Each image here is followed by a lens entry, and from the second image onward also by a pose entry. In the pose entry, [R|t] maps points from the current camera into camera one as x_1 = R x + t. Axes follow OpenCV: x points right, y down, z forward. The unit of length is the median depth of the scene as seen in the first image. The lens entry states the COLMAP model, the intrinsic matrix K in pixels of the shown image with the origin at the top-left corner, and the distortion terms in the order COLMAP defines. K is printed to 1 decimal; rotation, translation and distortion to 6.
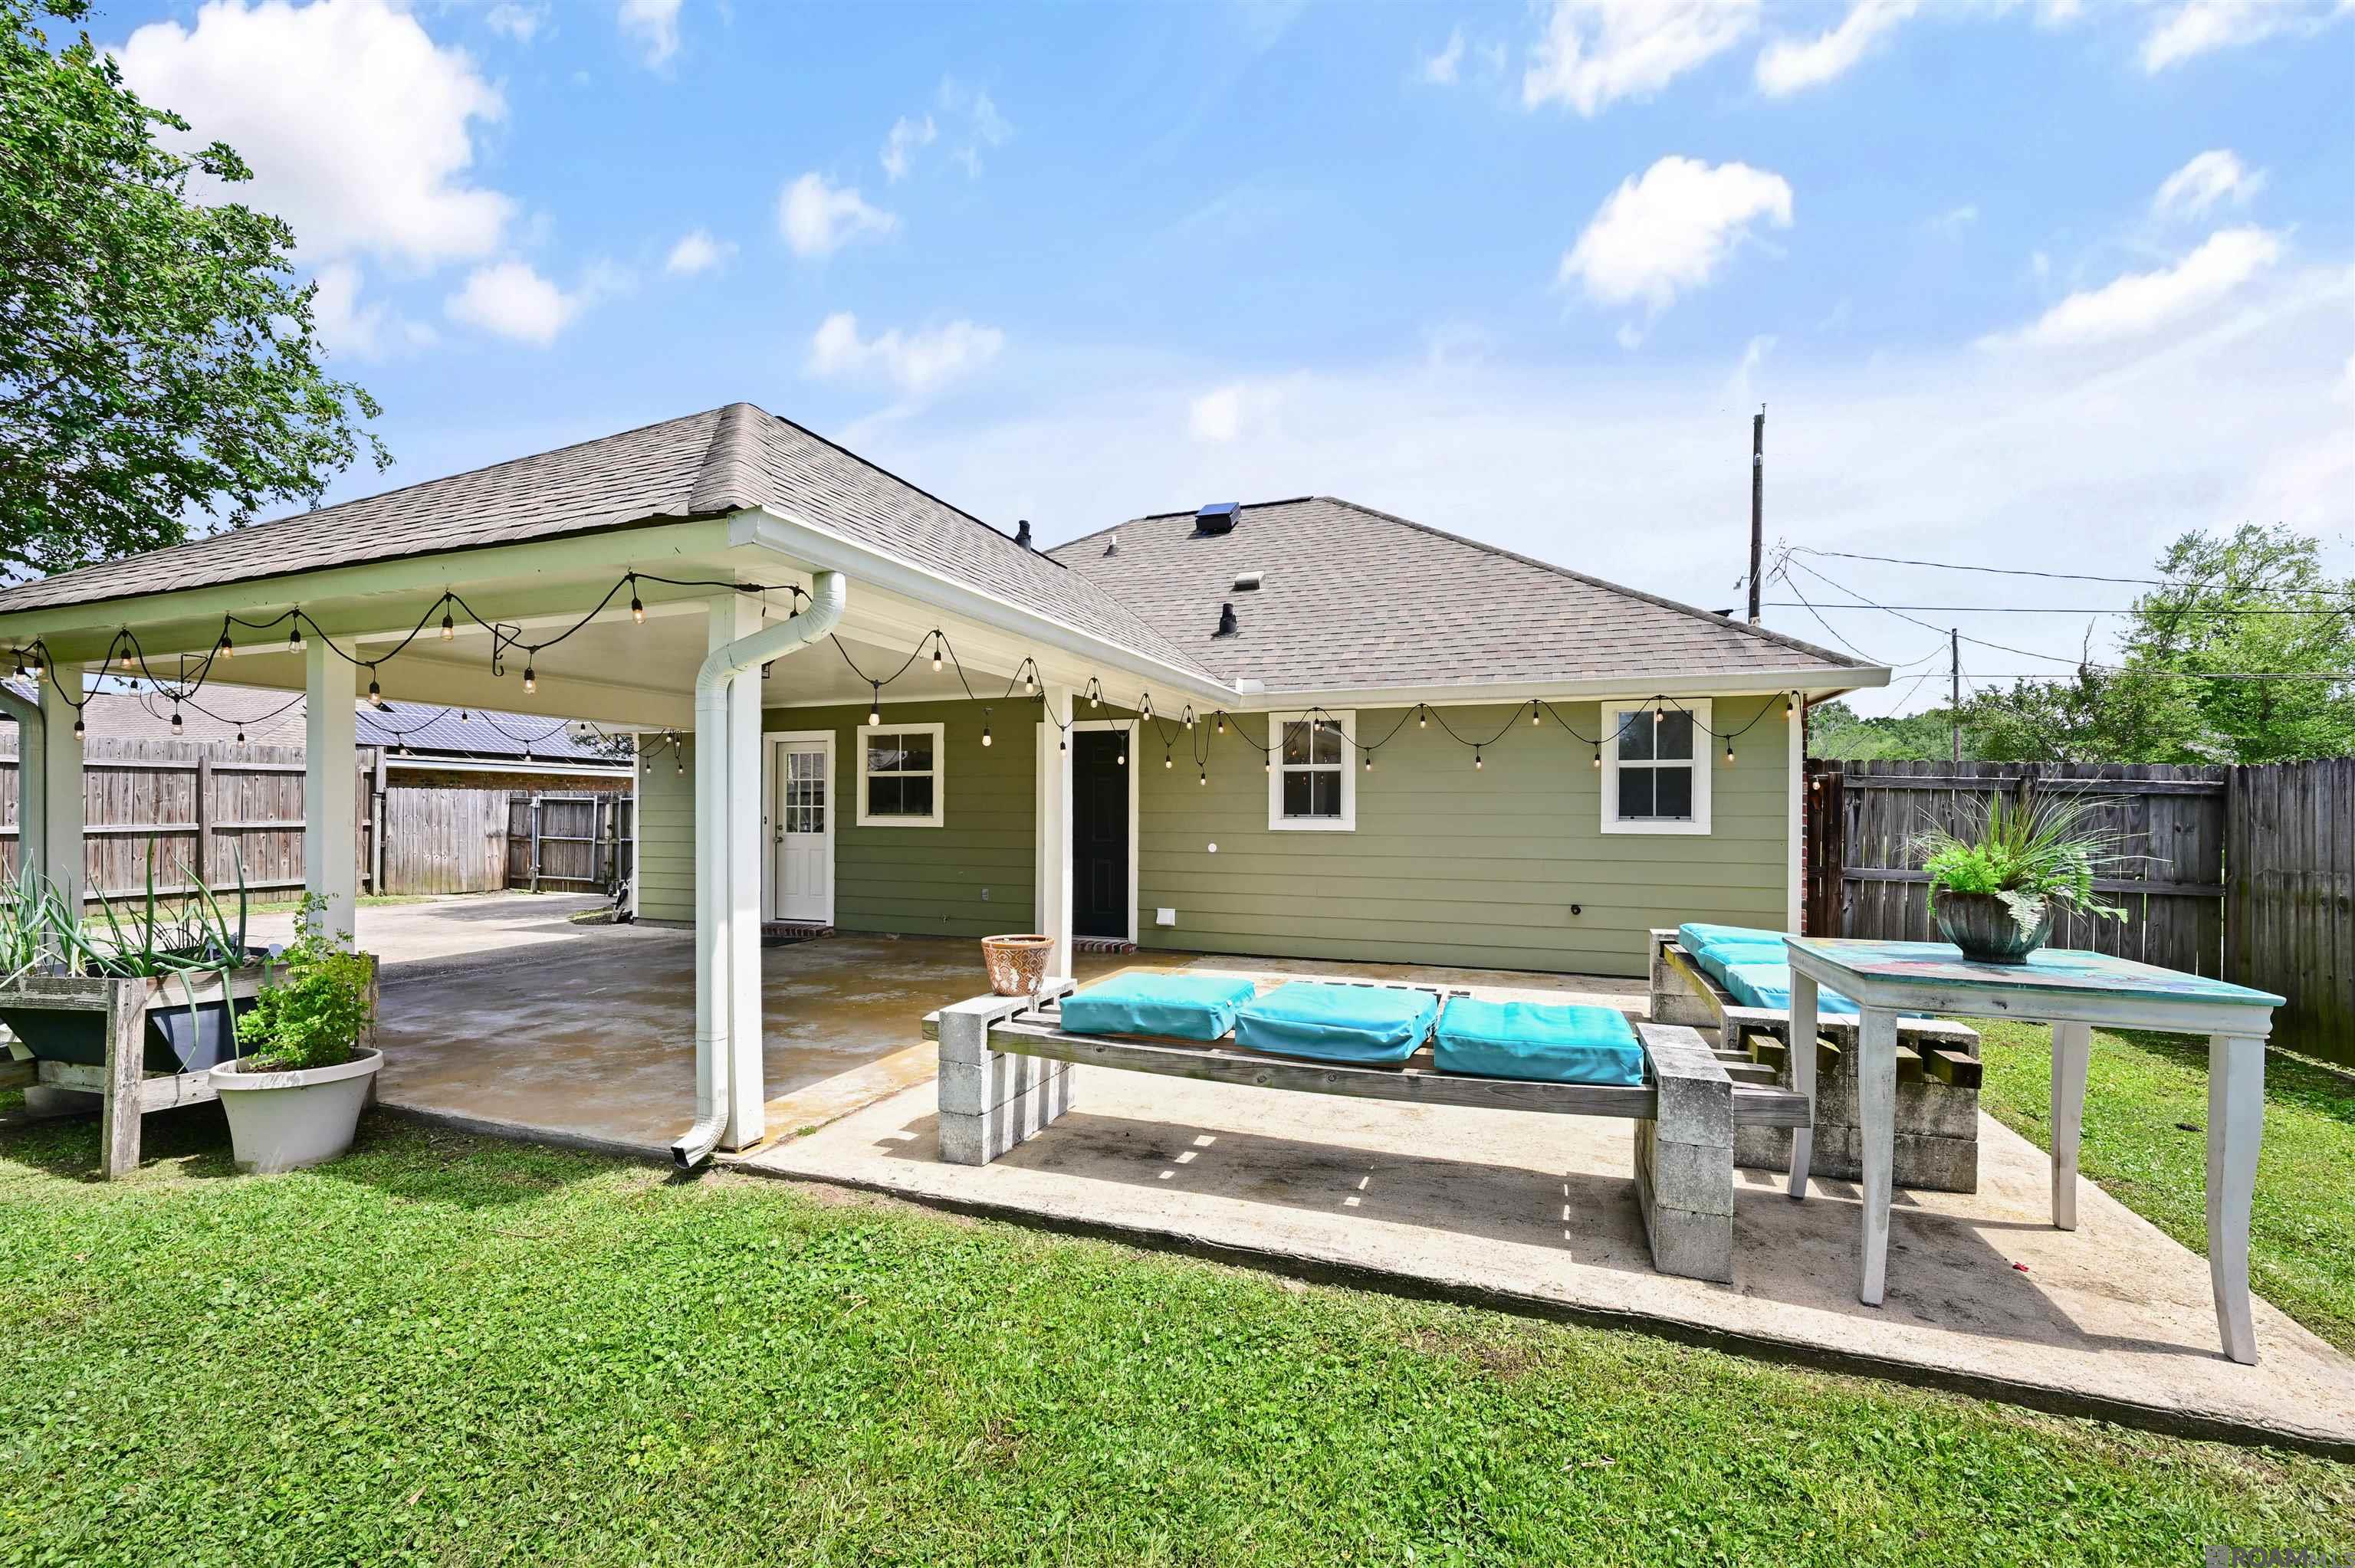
lens RADIAL K [[953.7, 0, 1184.8], [0, 953.7, 814.2], [0, 0, 1]] dist [-0.002275, -0.000050]
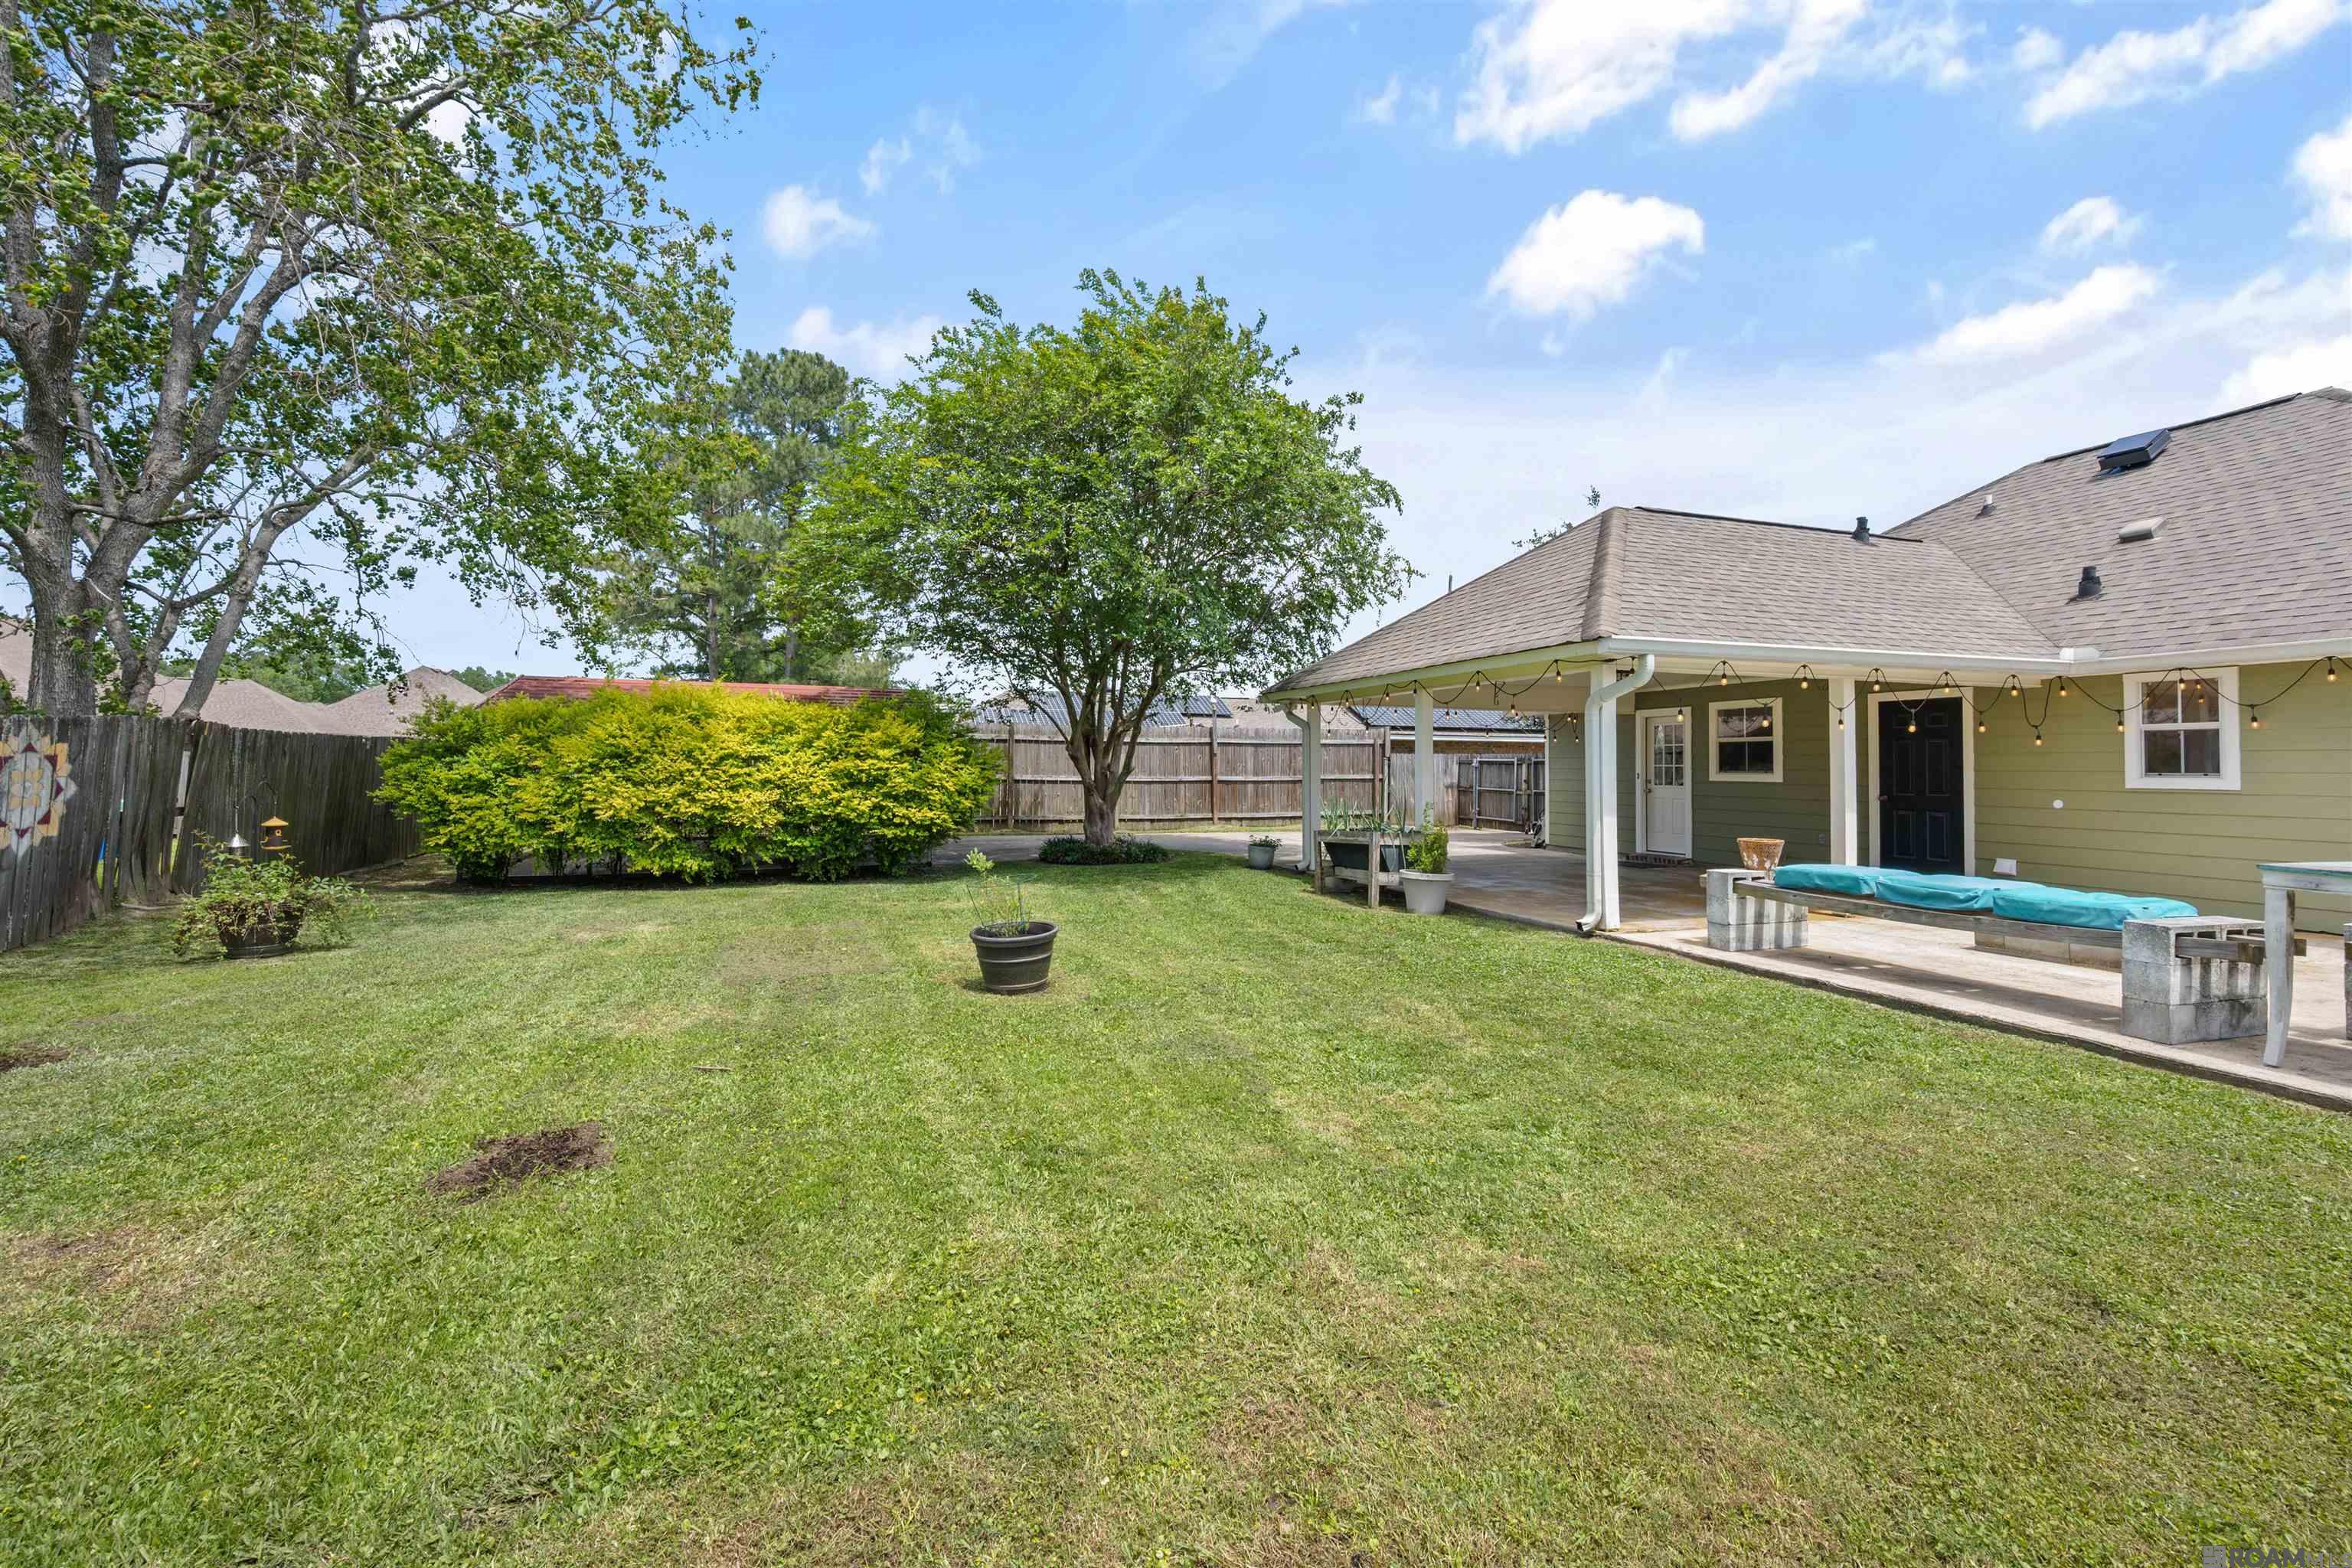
lens RADIAL K [[963.3, 0, 1167.1], [0, 963.3, 736.8], [0, 0, 1]] dist [0.000385, -0.000129]
pose [[0.631291, -0.024744, -0.775151, 0.270798], [-0.004371, 0.999362, -0.035461, 0.003202], [0.775534, 0.025774, 0.630780, -0.517705]]
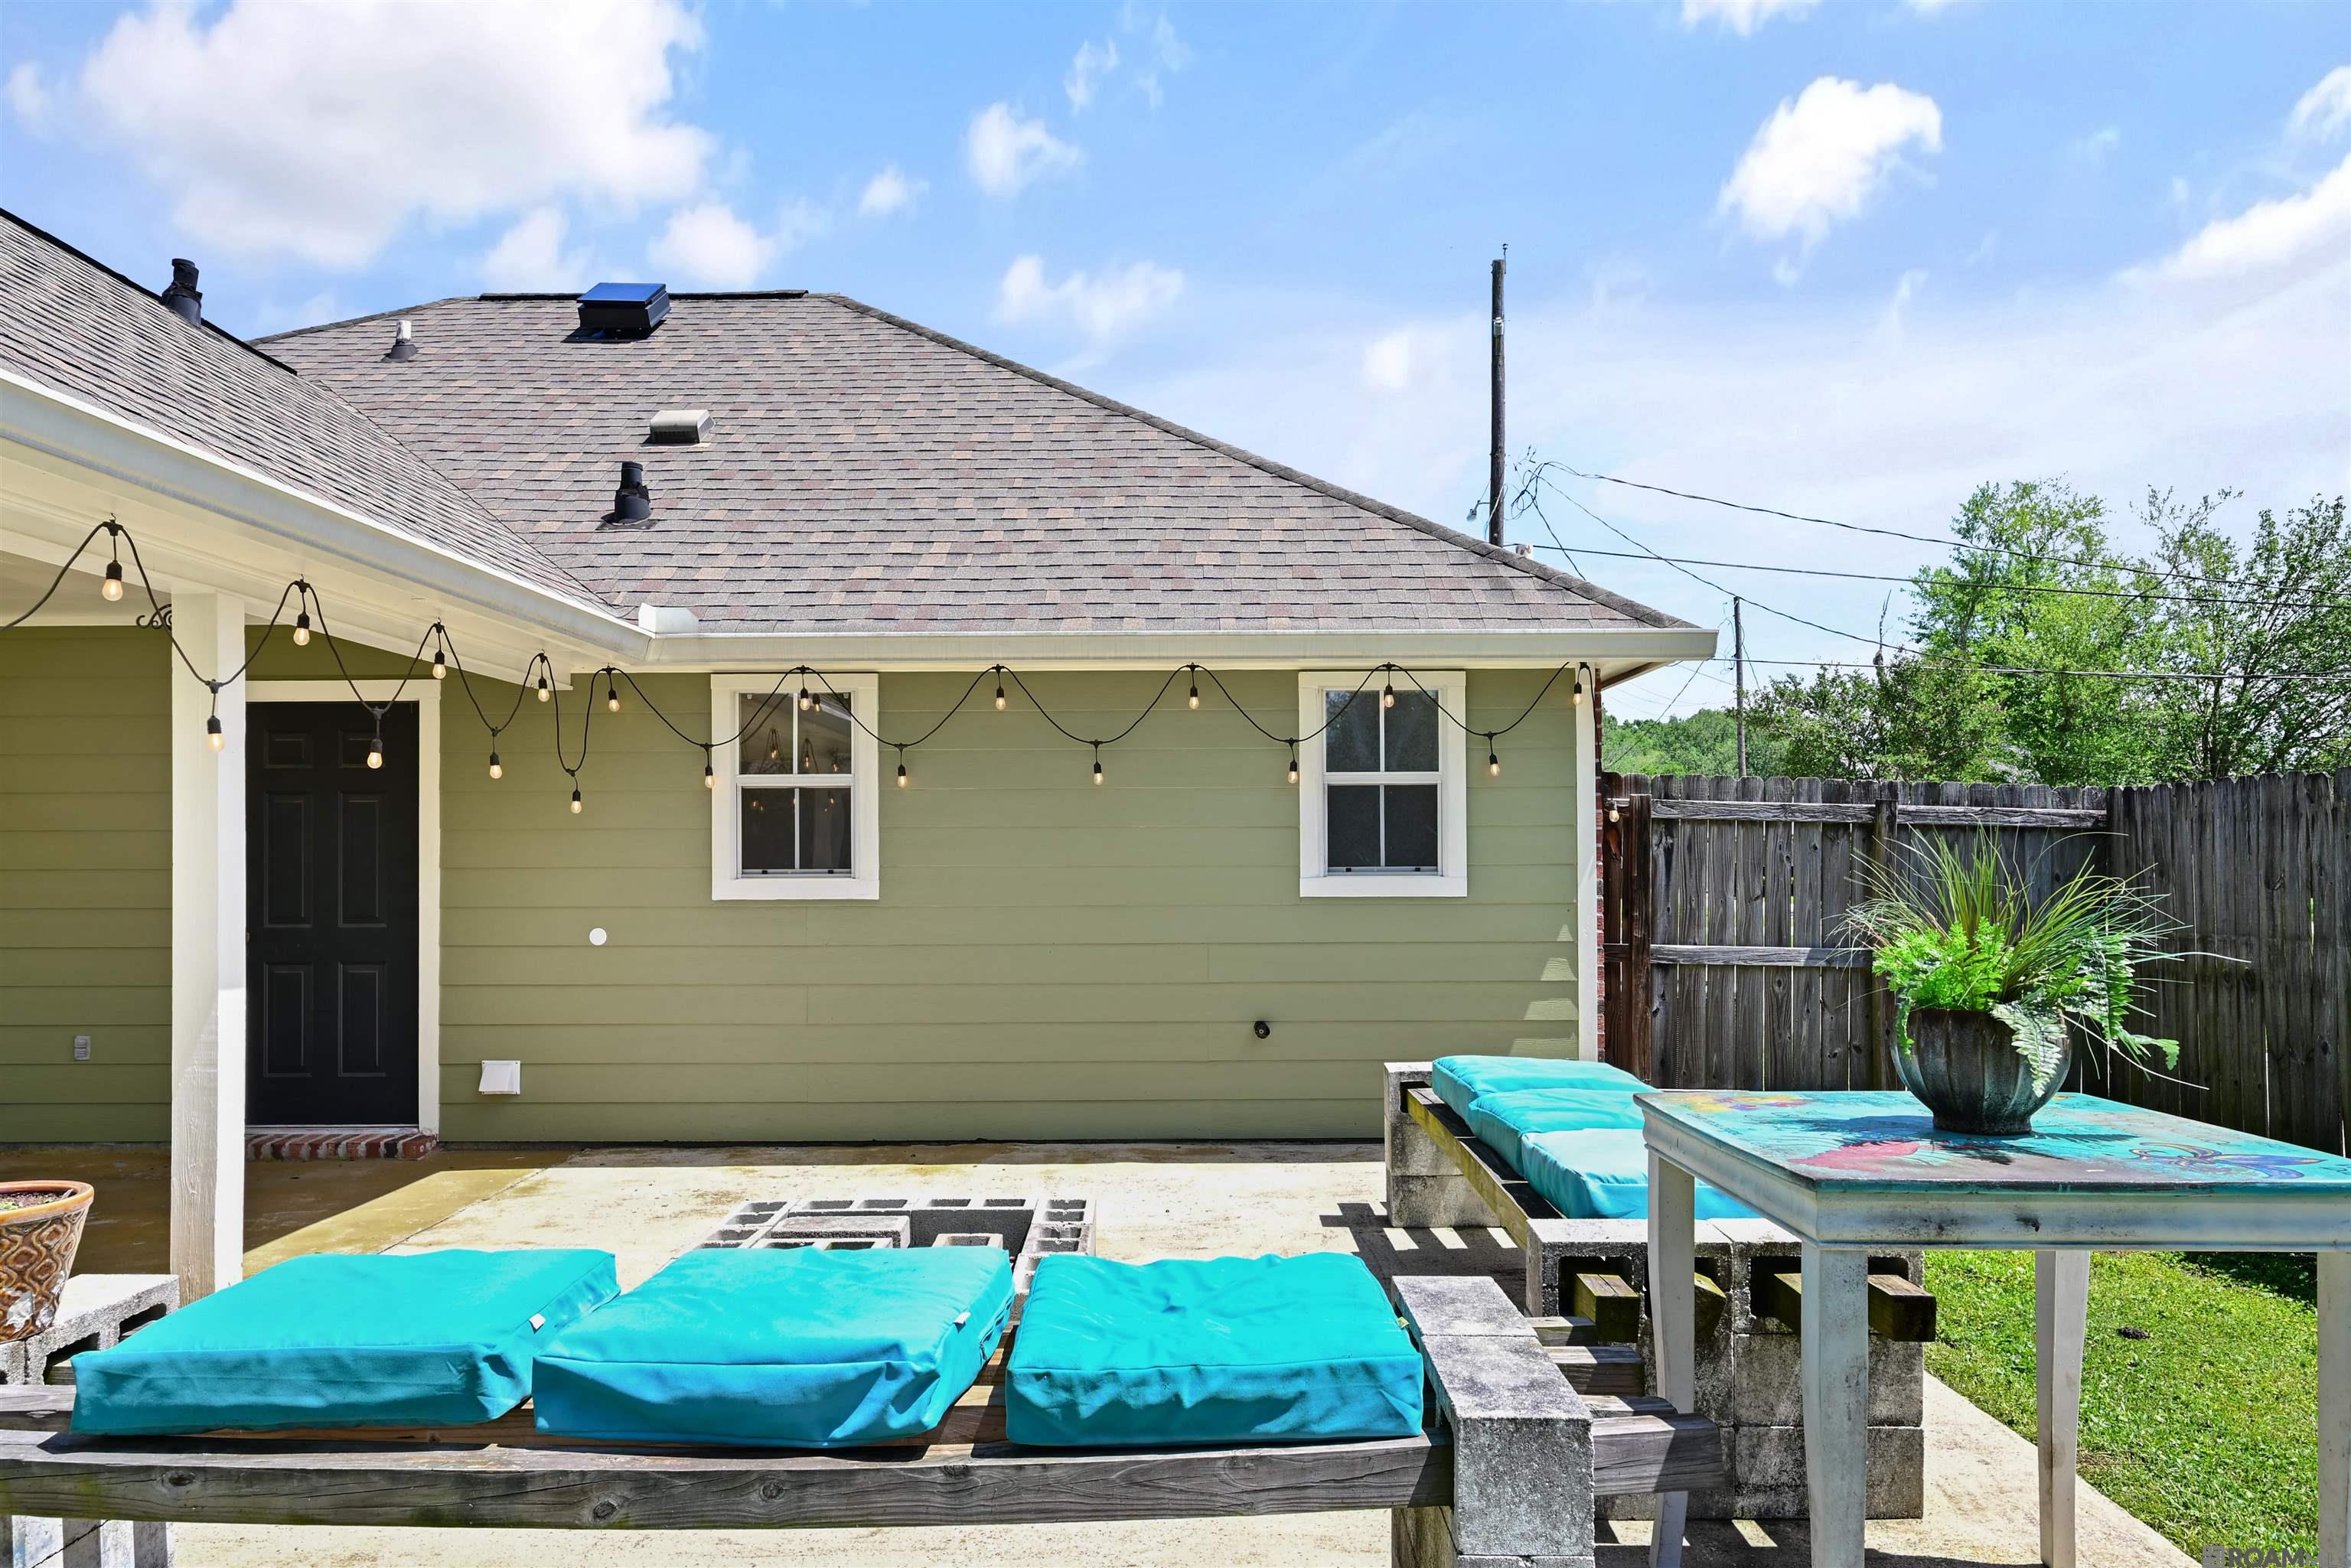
lens RADIAL K [[1566.9, 0, 1178.3], [0, 1566.9, 855.6], [0, 0, 1]] dist [0.039746, -0.000006]
pose [[0.940245, -0.007573, 0.340415, 0.039308], [0.009156, 0.999953, -0.003045, -0.003038], [-0.340376, 0.005980, 0.940270, 0.121027]]
